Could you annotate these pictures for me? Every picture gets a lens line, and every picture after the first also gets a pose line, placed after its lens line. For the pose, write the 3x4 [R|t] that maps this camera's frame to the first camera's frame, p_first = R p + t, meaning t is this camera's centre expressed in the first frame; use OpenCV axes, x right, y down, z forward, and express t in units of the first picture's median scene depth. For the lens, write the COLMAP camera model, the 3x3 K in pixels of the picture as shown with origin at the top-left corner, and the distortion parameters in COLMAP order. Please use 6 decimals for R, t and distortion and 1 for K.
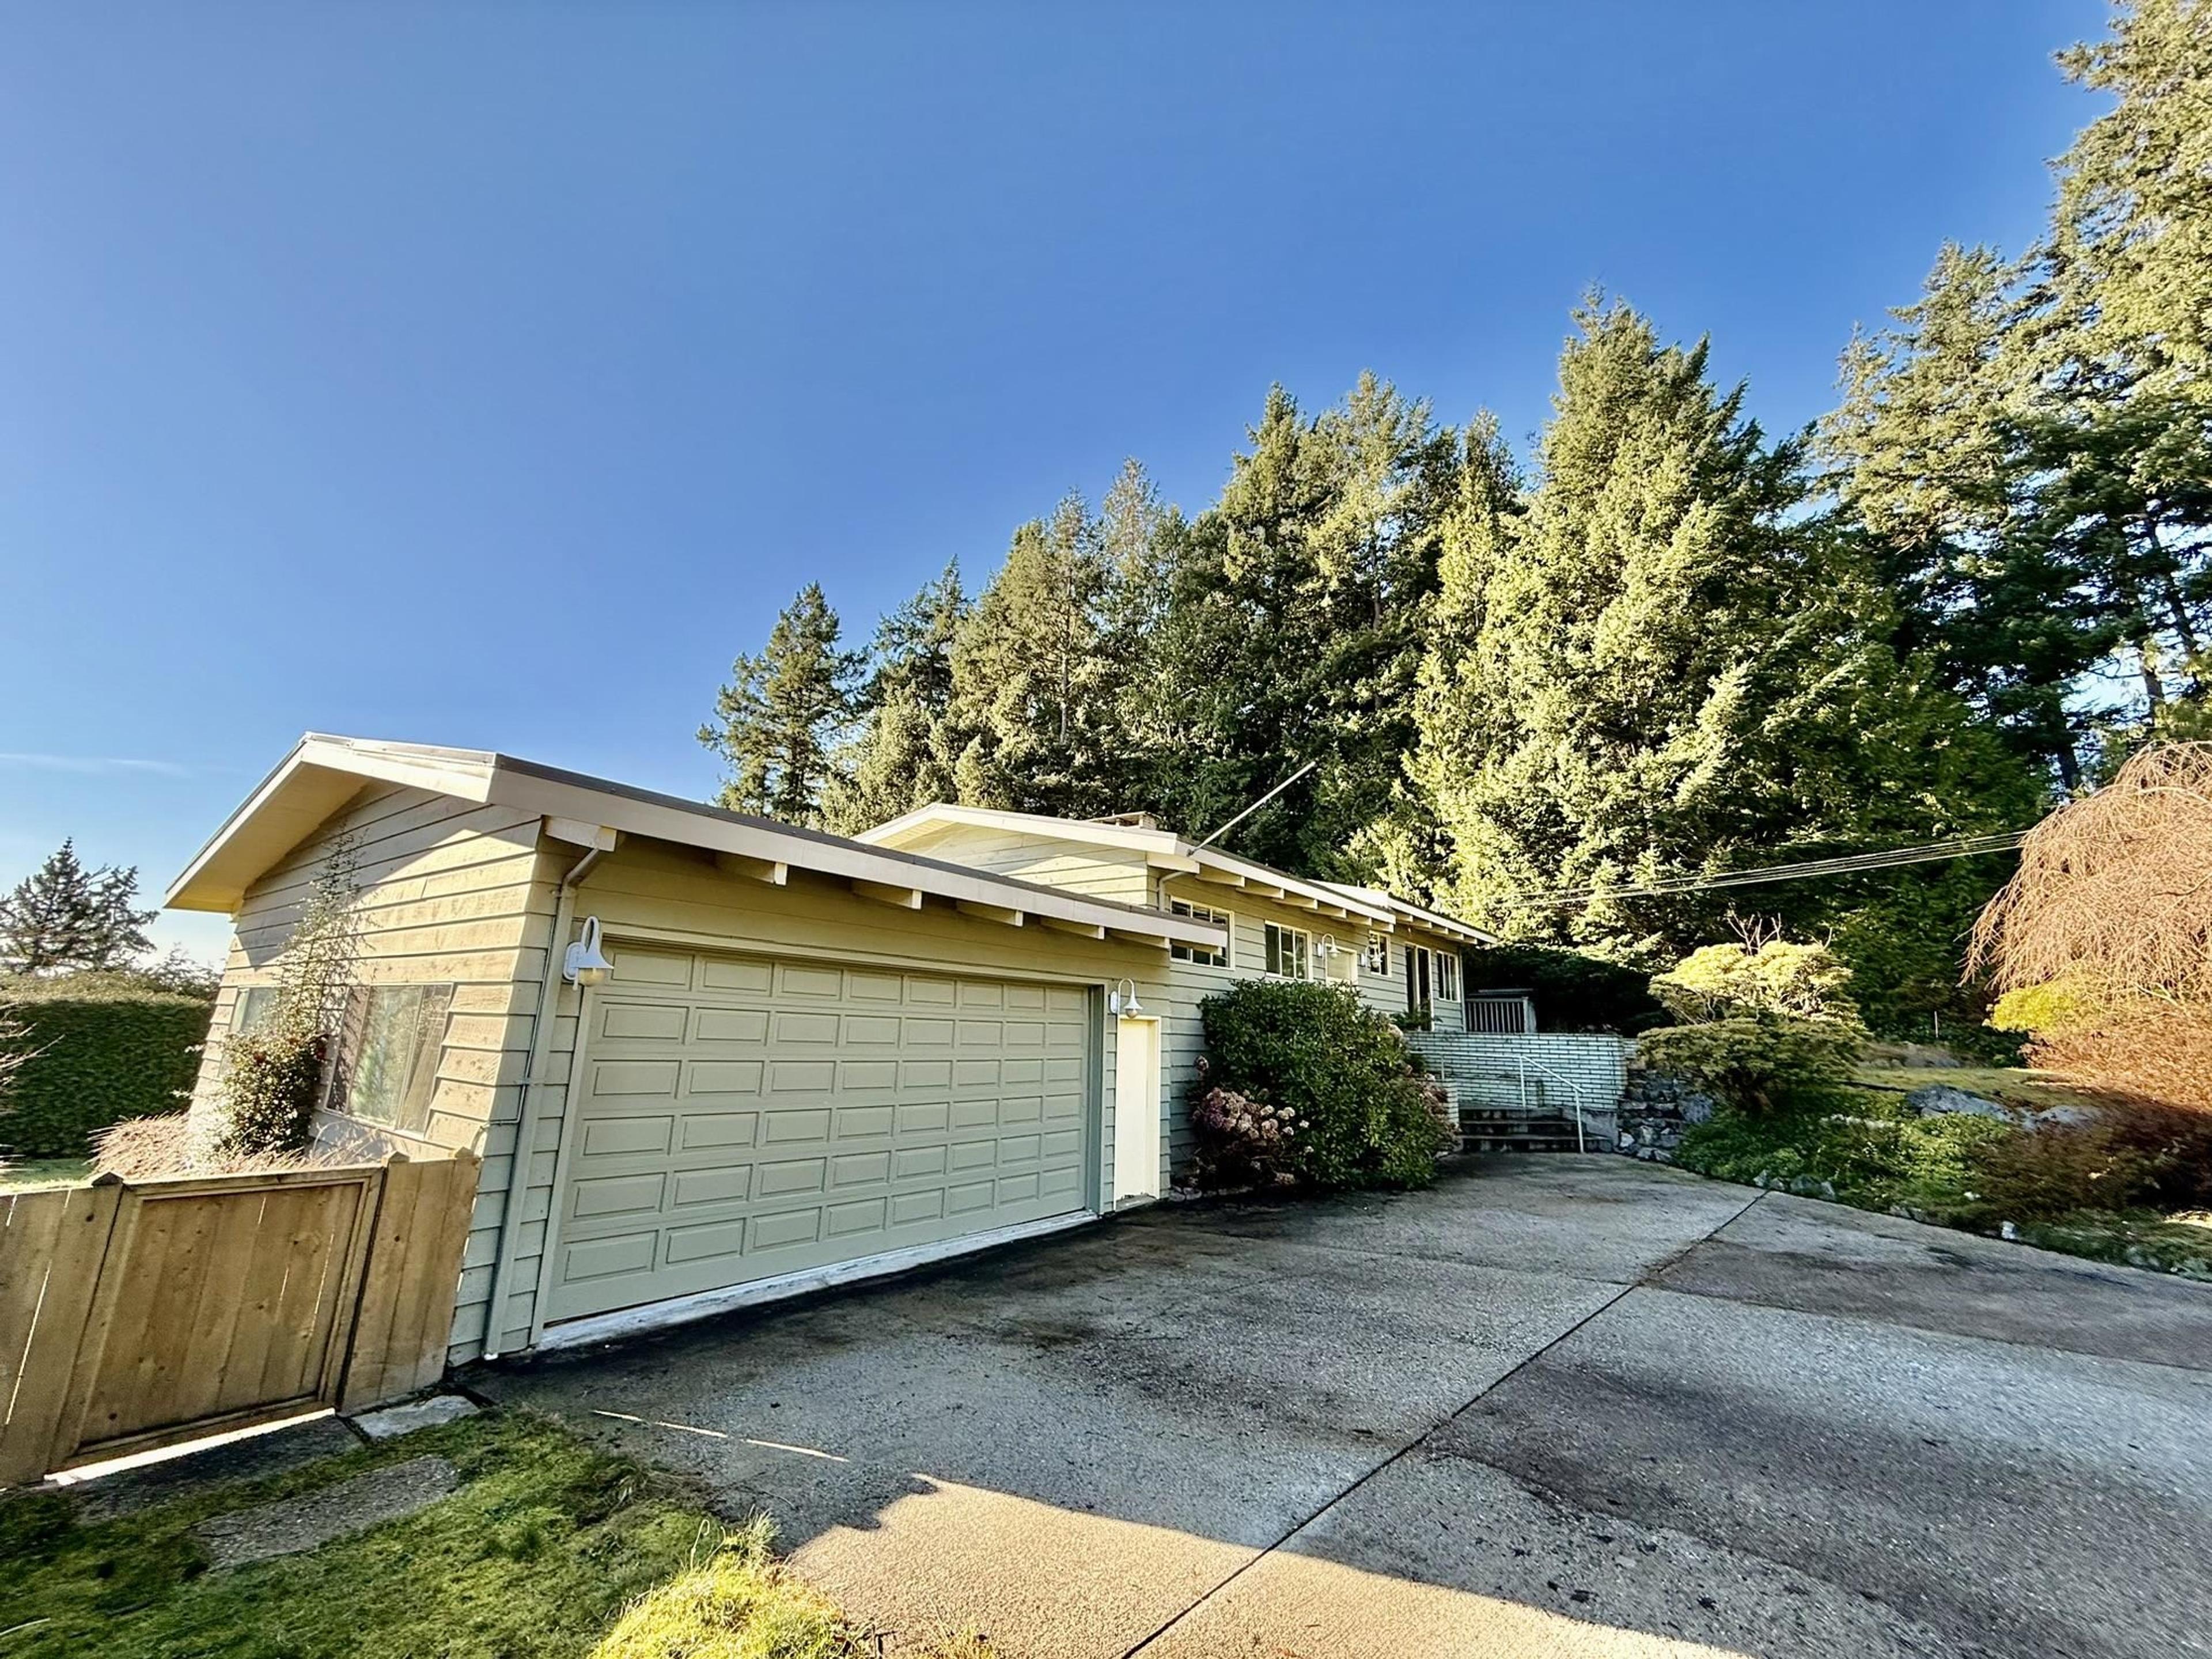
lens RADIAL K [[890.6, 0, 1101.6], [0, 890.6, 830.4], [0, 0, 1]] dist [0.000531, 0.000162]
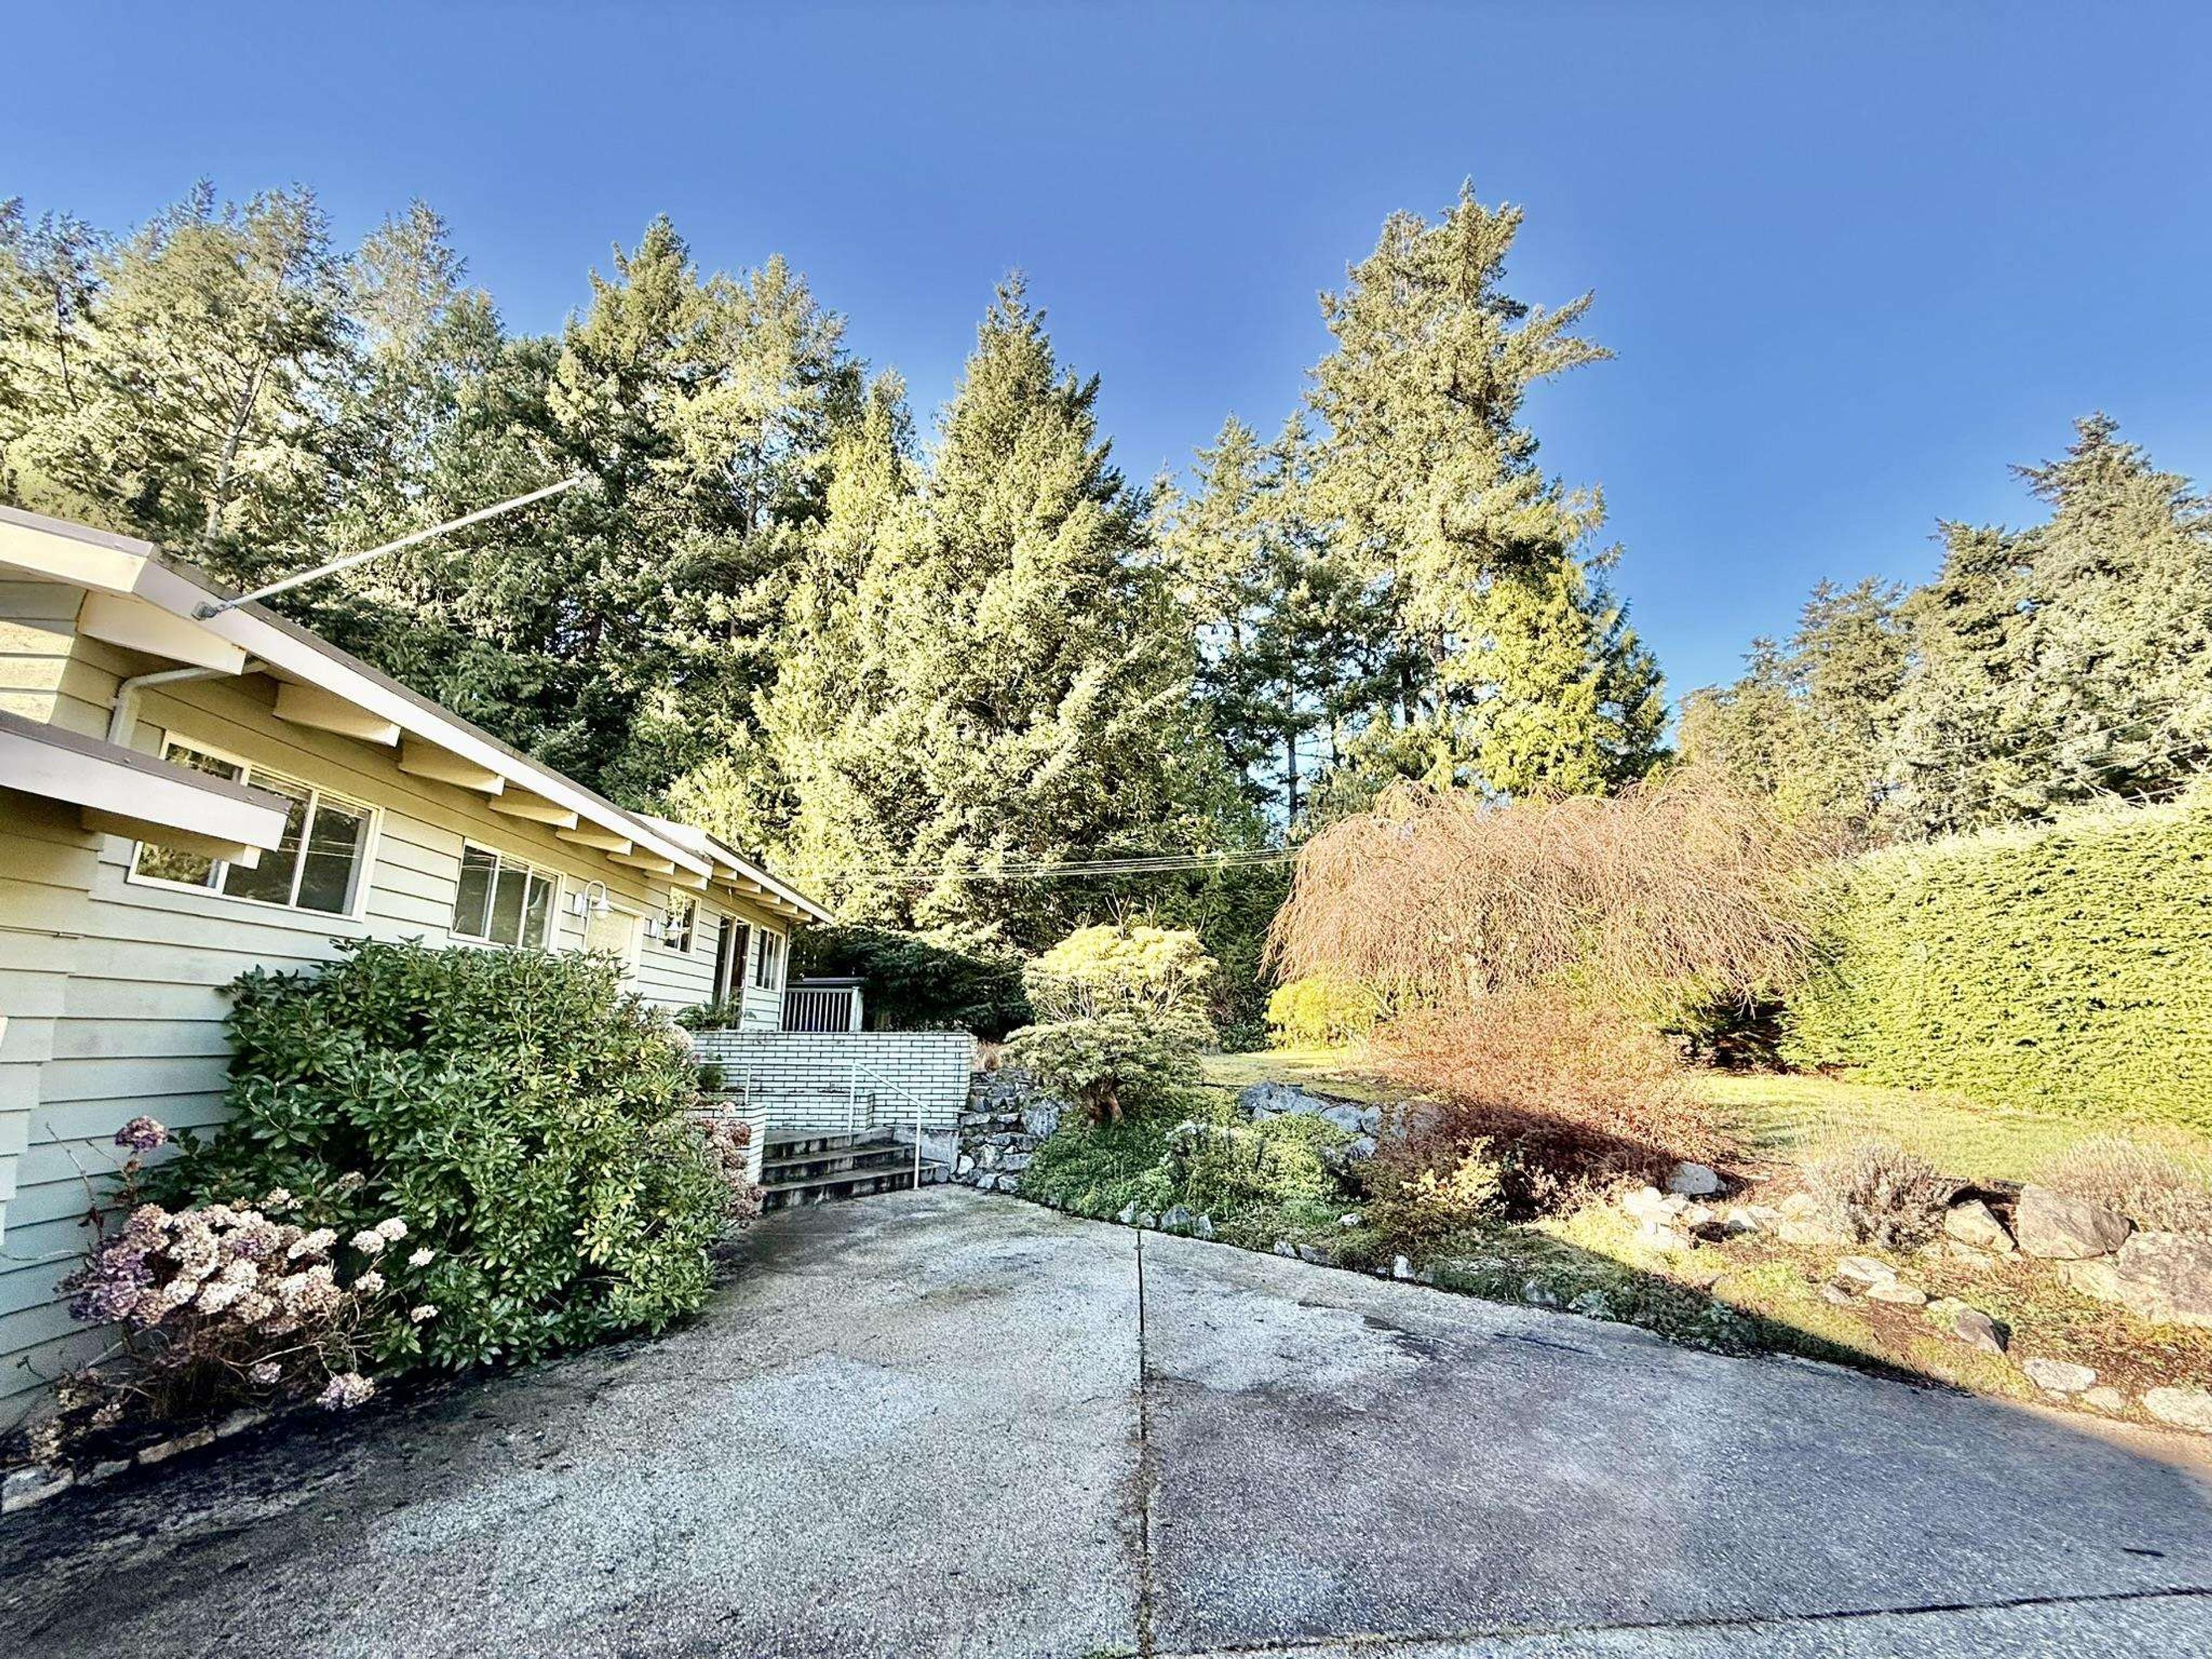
lens RADIAL K [[890.6, 0, 1101.6], [0, 890.6, 830.4], [0, 0, 1]] dist [0.000531, 0.000162]
pose [[0.746957, 0.130029, 0.652033, 0.072599], [-0.136152, 0.989822, -0.041417, 0.040571], [-0.650782, -0.057839, 0.757058, 0.202393]]
